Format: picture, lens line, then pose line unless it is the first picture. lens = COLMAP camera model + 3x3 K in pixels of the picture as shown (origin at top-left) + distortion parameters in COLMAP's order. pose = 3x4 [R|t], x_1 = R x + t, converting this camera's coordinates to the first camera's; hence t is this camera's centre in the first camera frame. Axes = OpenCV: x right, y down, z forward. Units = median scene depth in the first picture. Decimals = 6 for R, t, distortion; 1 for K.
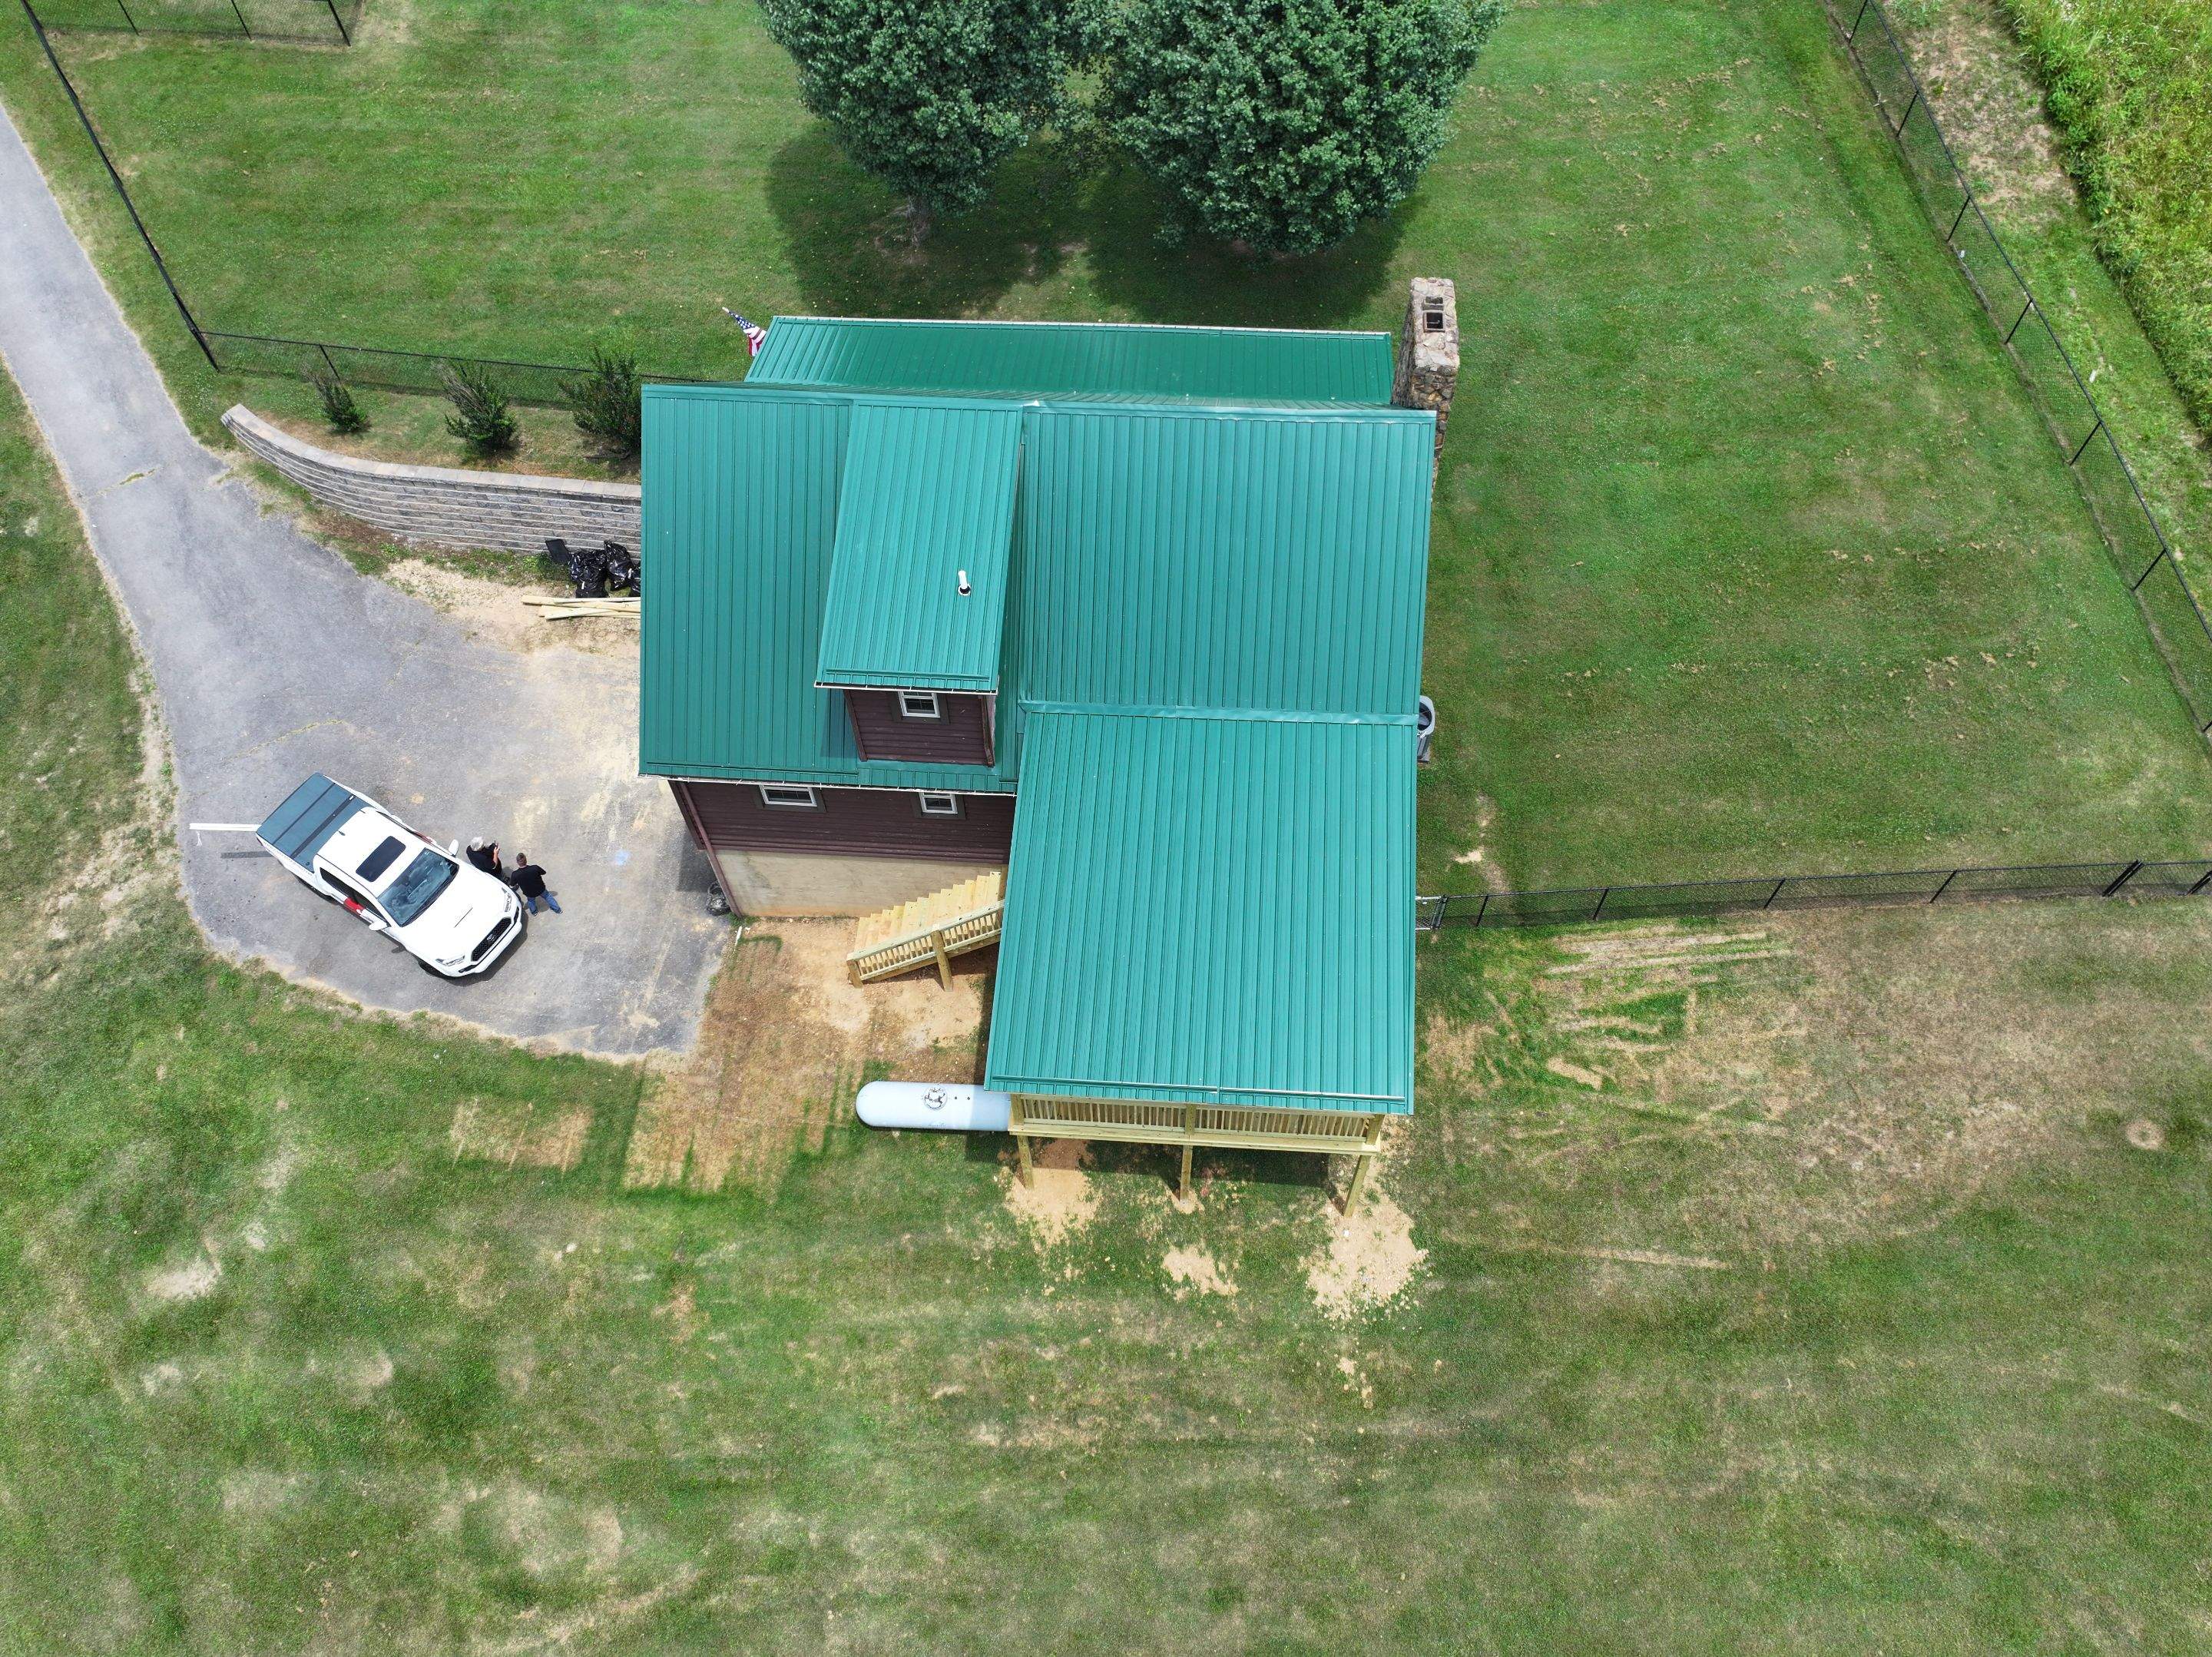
lens RADIAL K [[1552.4, 0, 1102.9], [0, 1552.4, 821.5], [0, 0, 1]] dist [-0.002637, 0.017323]
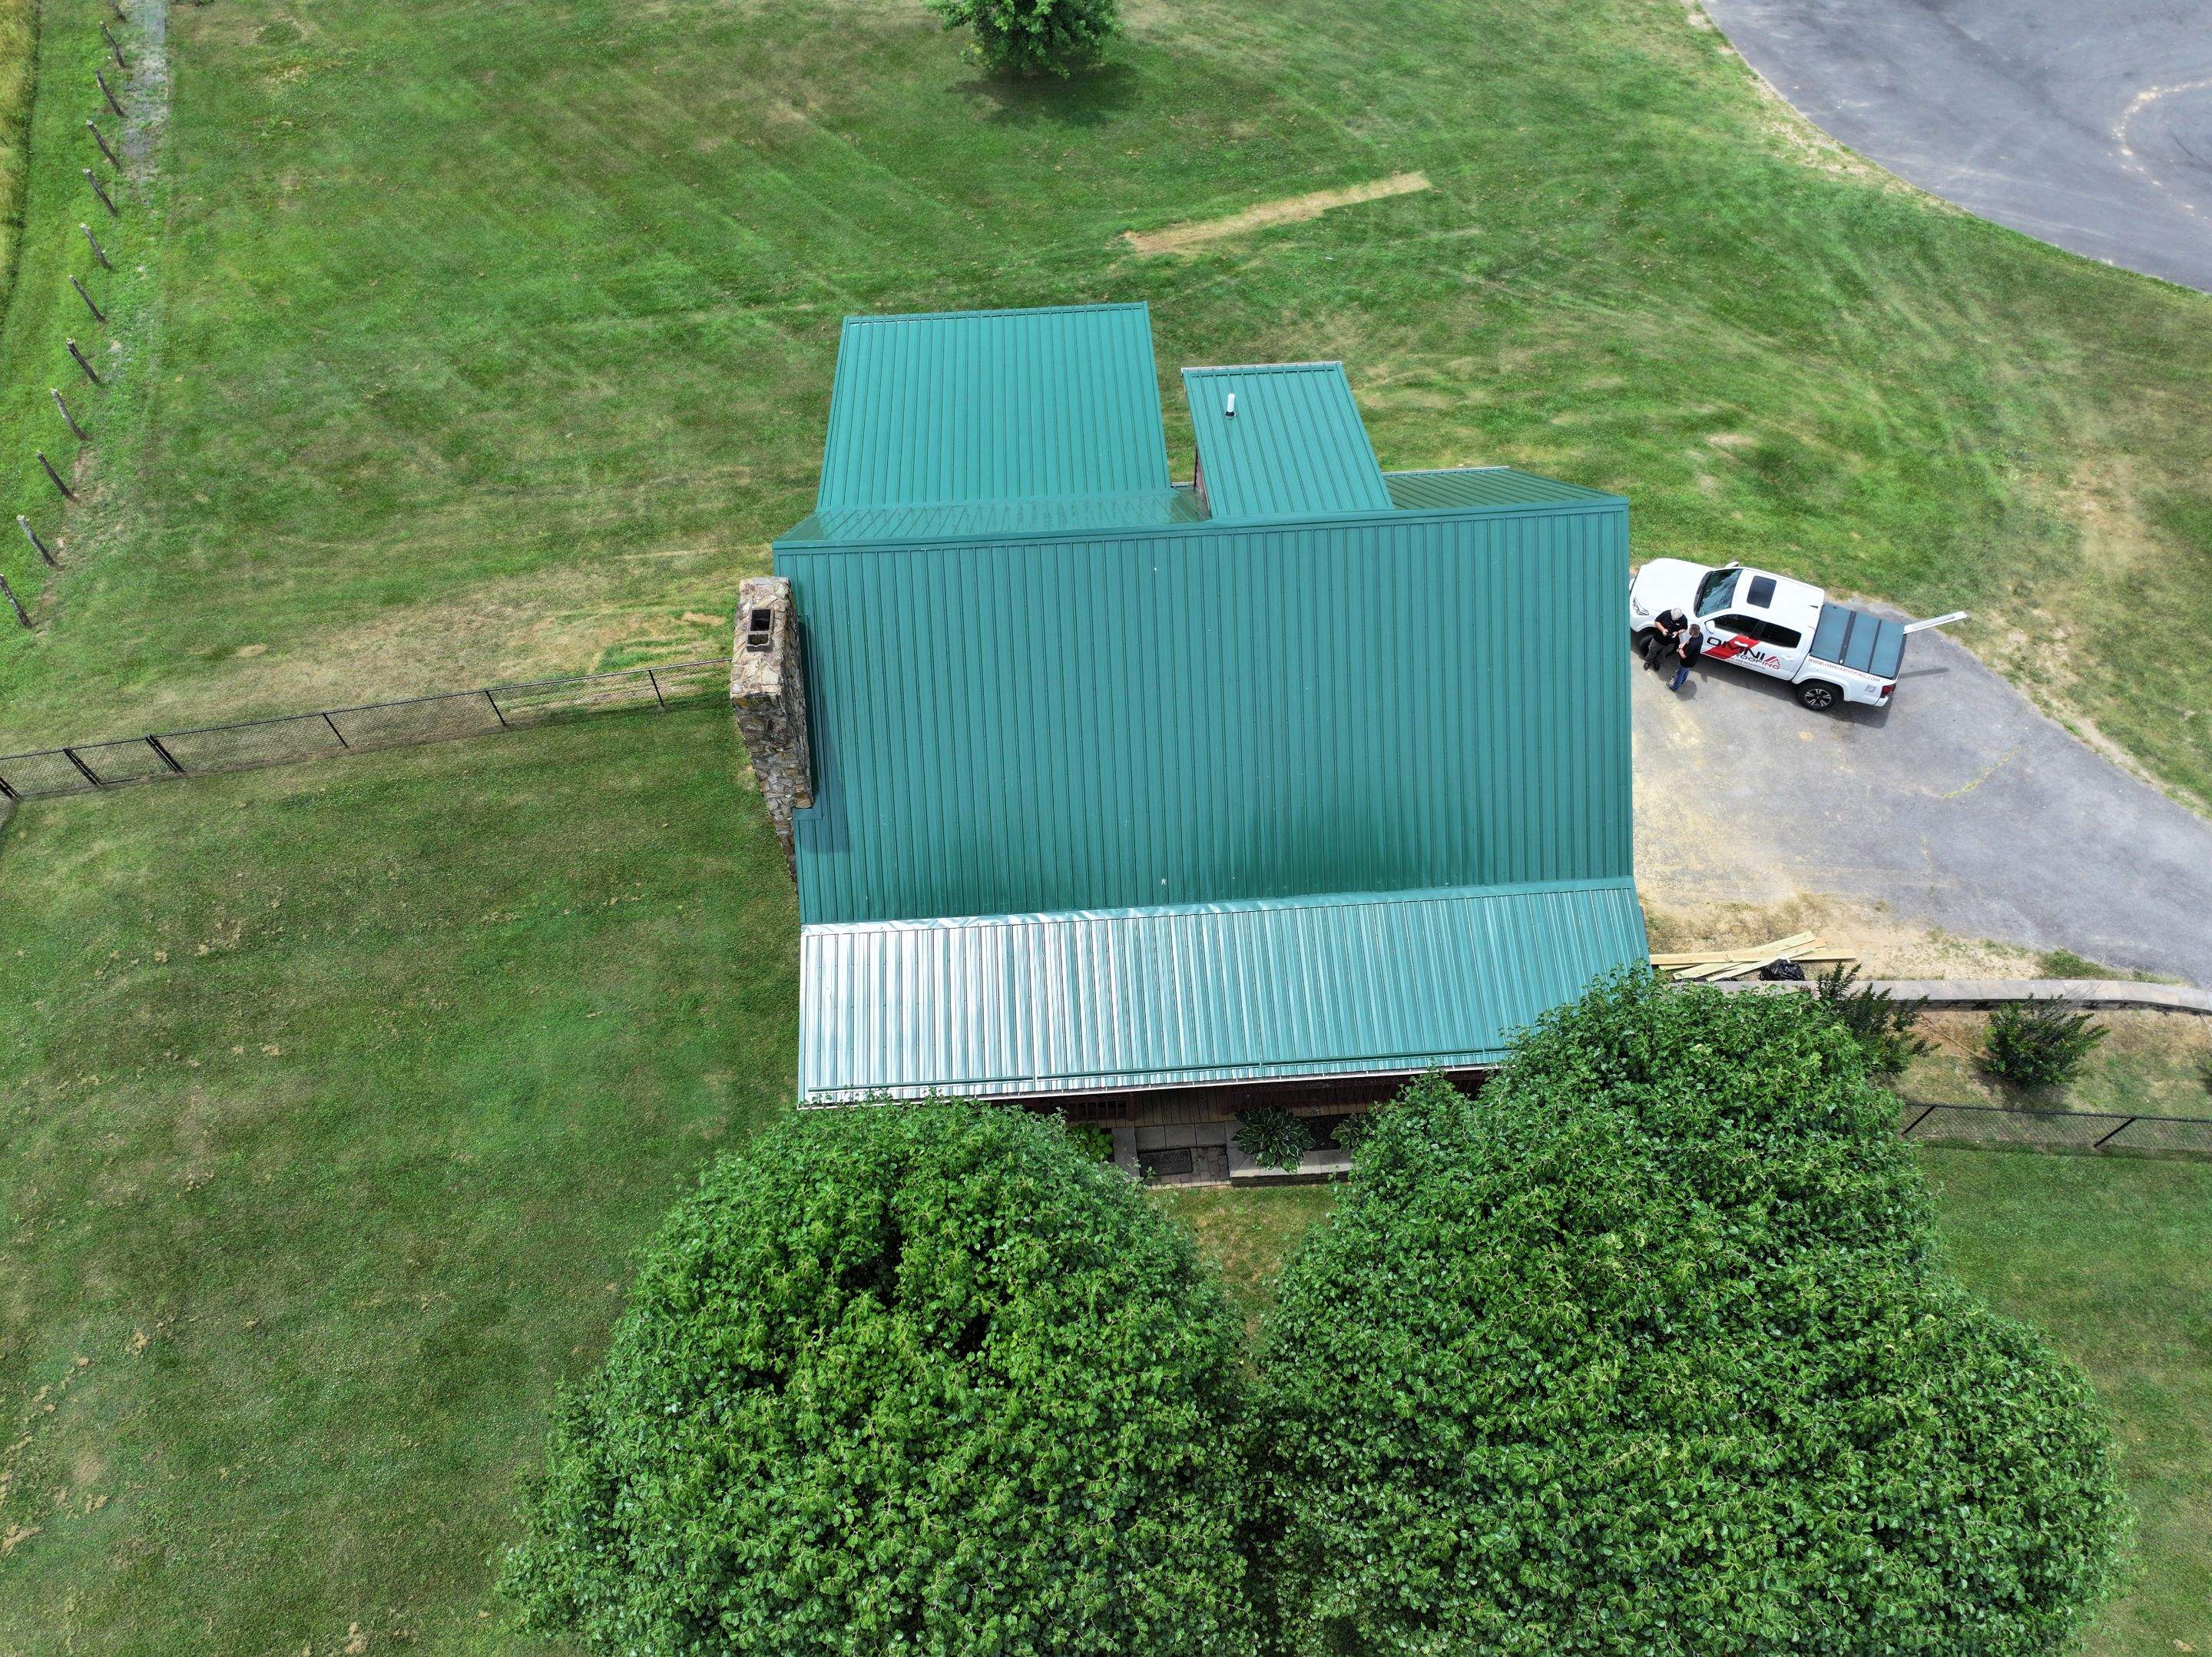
lens RADIAL K [[1552.4, 0, 1104.6], [0, 1552.4, 829.5], [0, 0, 1]] dist [-0.002637, 0.017323]
pose [[-0.990554, 0.128732, -0.047231, 0.070553], [-0.094920, -0.395143, 0.913703, -1.026620], [0.098959, 0.909555, 0.403629, 0.680377]]
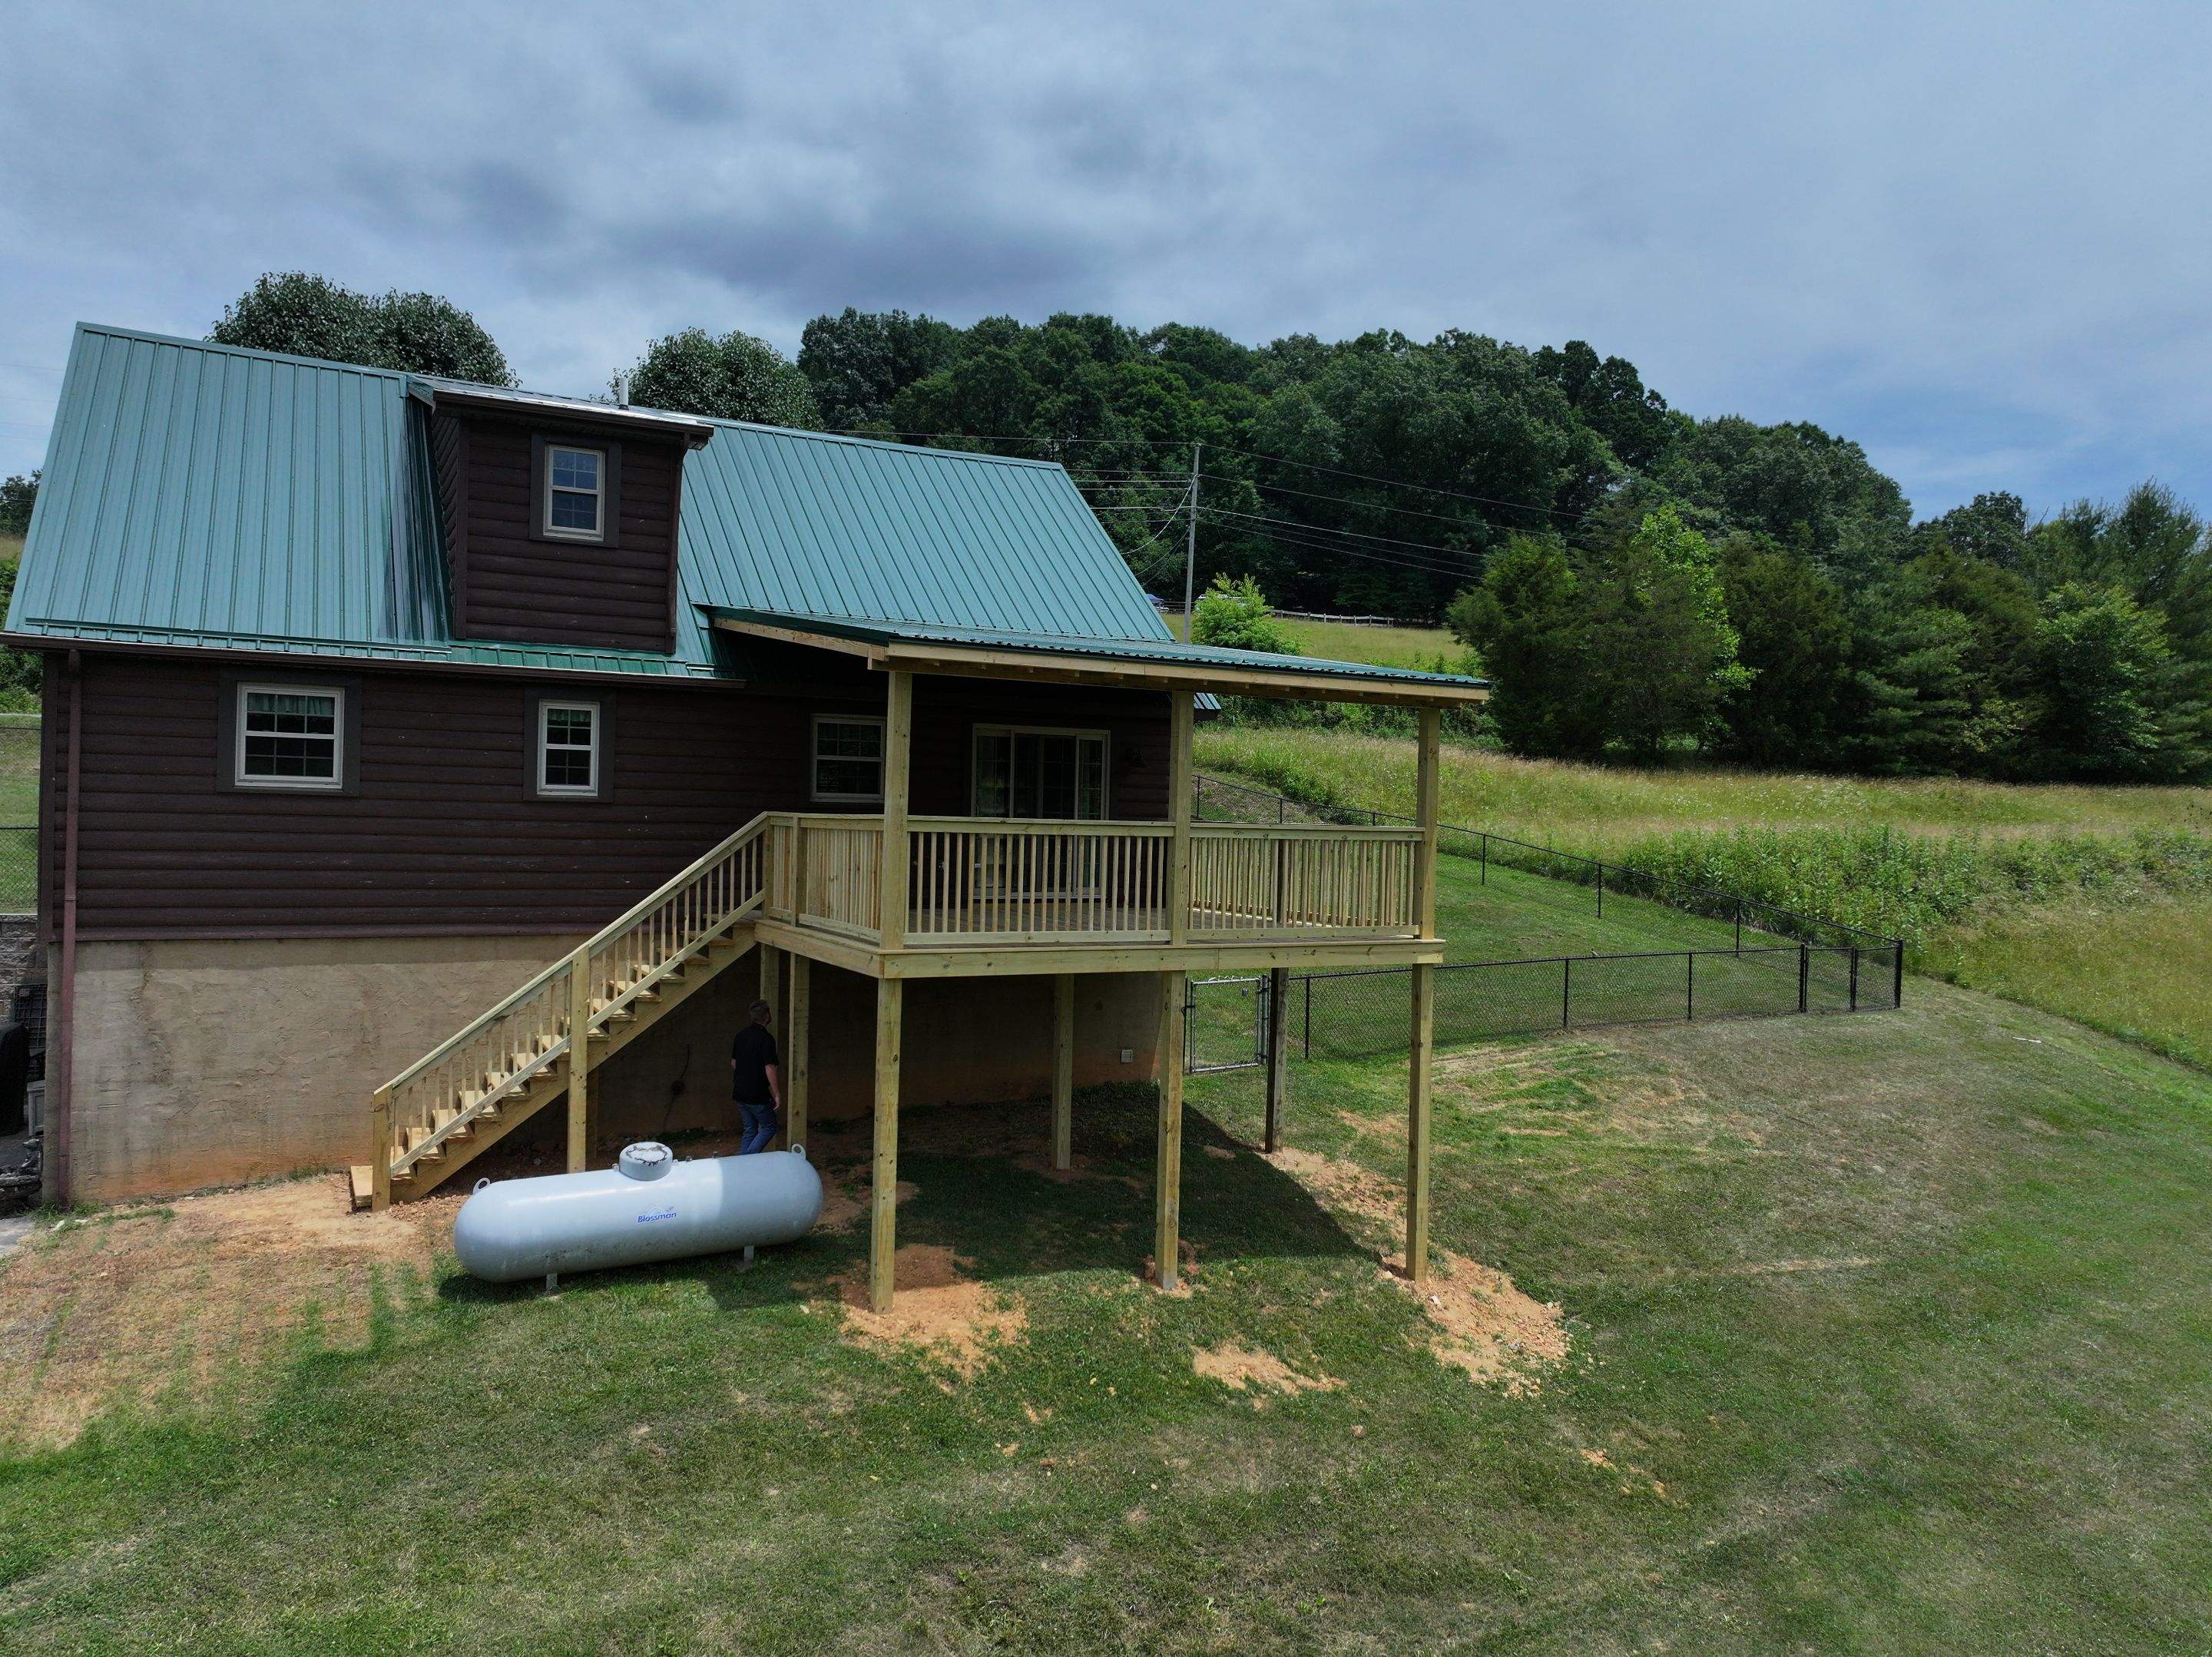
lens RADIAL K [[1552.4, 0, 1104.7], [0, 1552.4, 833.9], [0, 0, 1]] dist [-0.002637, 0.017323]
pose [[0.847527, 0.037523, 0.529424, -0.232900], [0.417538, 0.568665, -0.708719, 0.492473], [-0.327659, 0.821713, 0.466292, 0.616192]]
